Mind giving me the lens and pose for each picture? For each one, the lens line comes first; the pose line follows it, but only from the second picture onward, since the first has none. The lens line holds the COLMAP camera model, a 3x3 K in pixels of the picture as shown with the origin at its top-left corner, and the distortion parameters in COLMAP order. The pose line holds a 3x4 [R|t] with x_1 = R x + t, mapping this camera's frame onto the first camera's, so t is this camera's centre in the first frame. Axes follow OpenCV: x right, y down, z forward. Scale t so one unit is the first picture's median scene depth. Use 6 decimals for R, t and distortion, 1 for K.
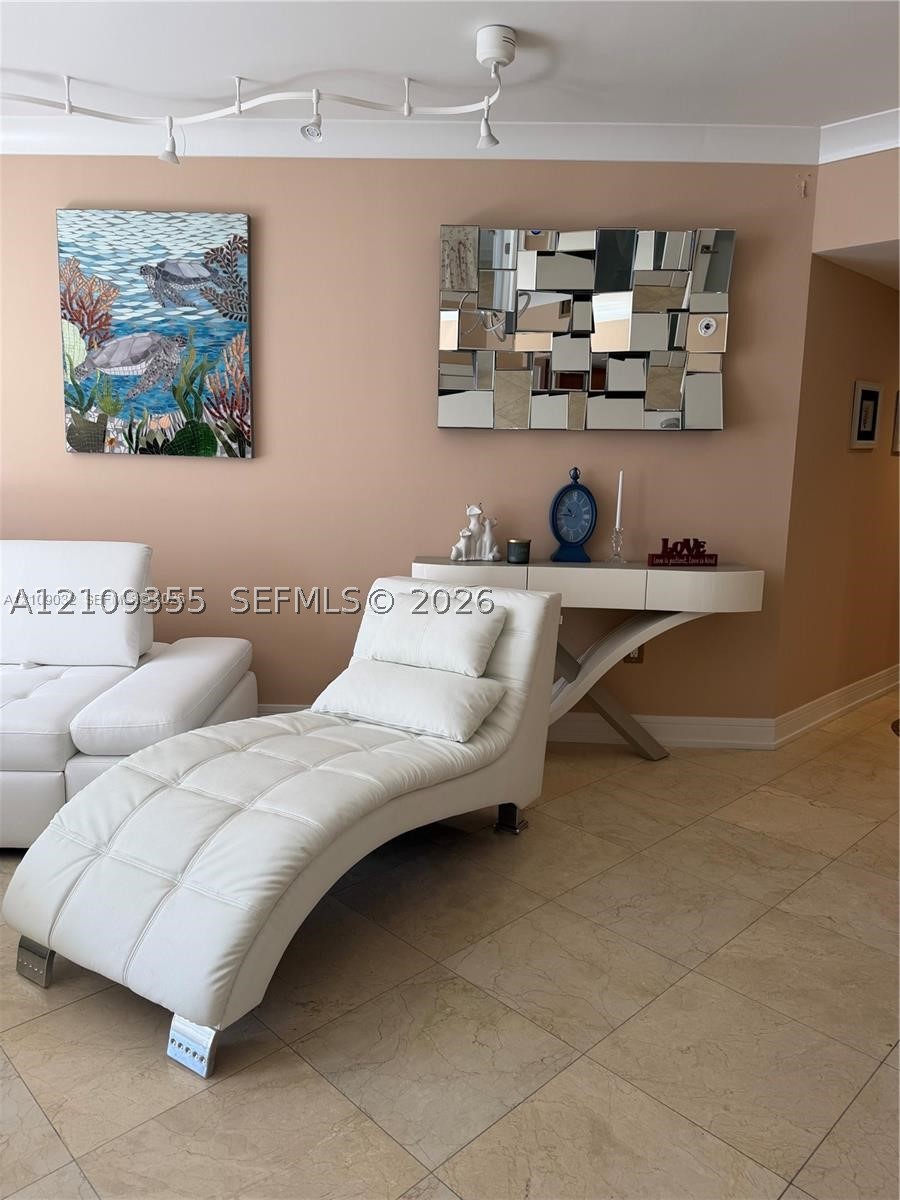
lens RADIAL K [[847.3, 0, 445.0], [0, 847.3, 576.1], [0, 0, 1]] dist [-0.007223, -0.011433]
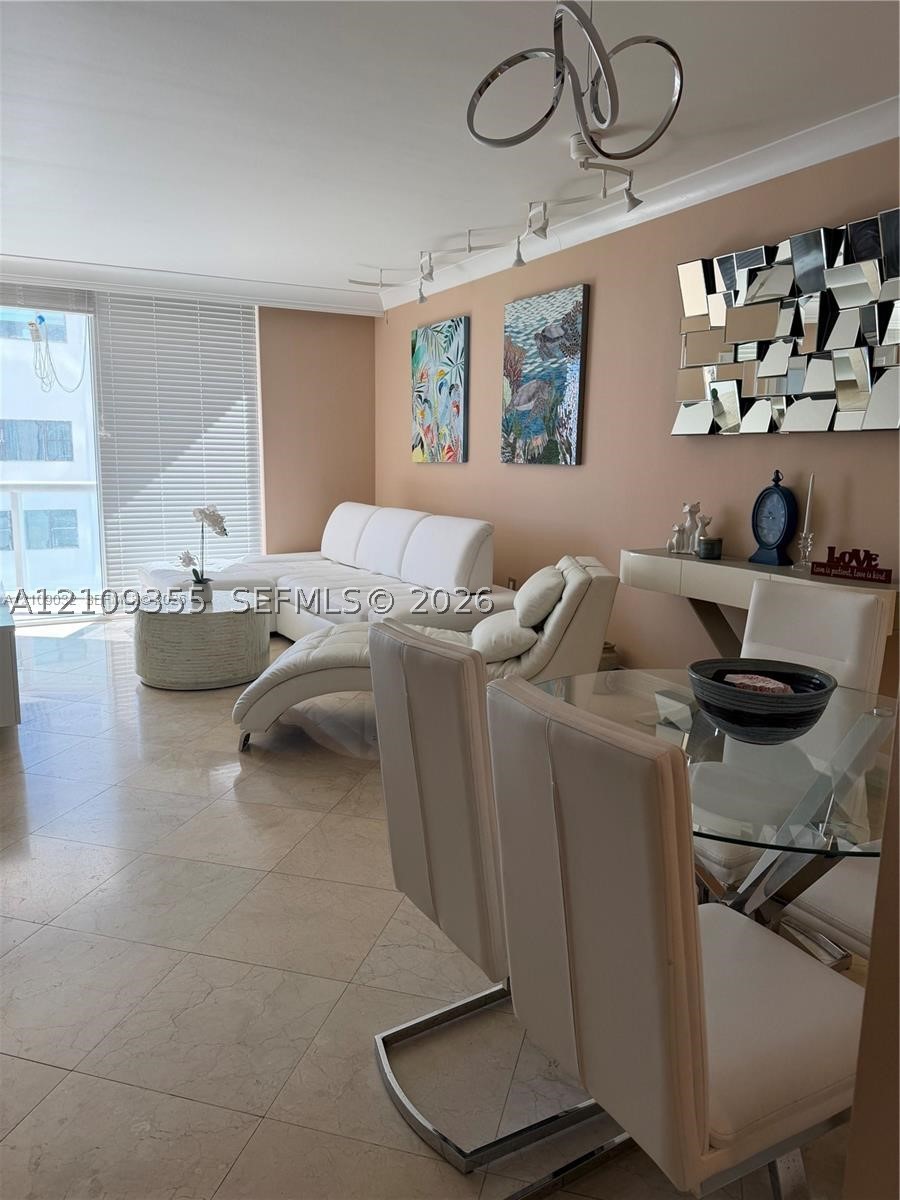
lens RADIAL K [[847.3, 0, 449.7], [0, 847.3, 601.6], [0, 0, 1]] dist [-0.007223, -0.011433]
pose [[0.482623, 0.128239, -0.866389, 0.884525], [-0.109169, 0.990316, 0.085769, -0.018775], [0.868998, 0.053189, 0.491949, 0.176044]]
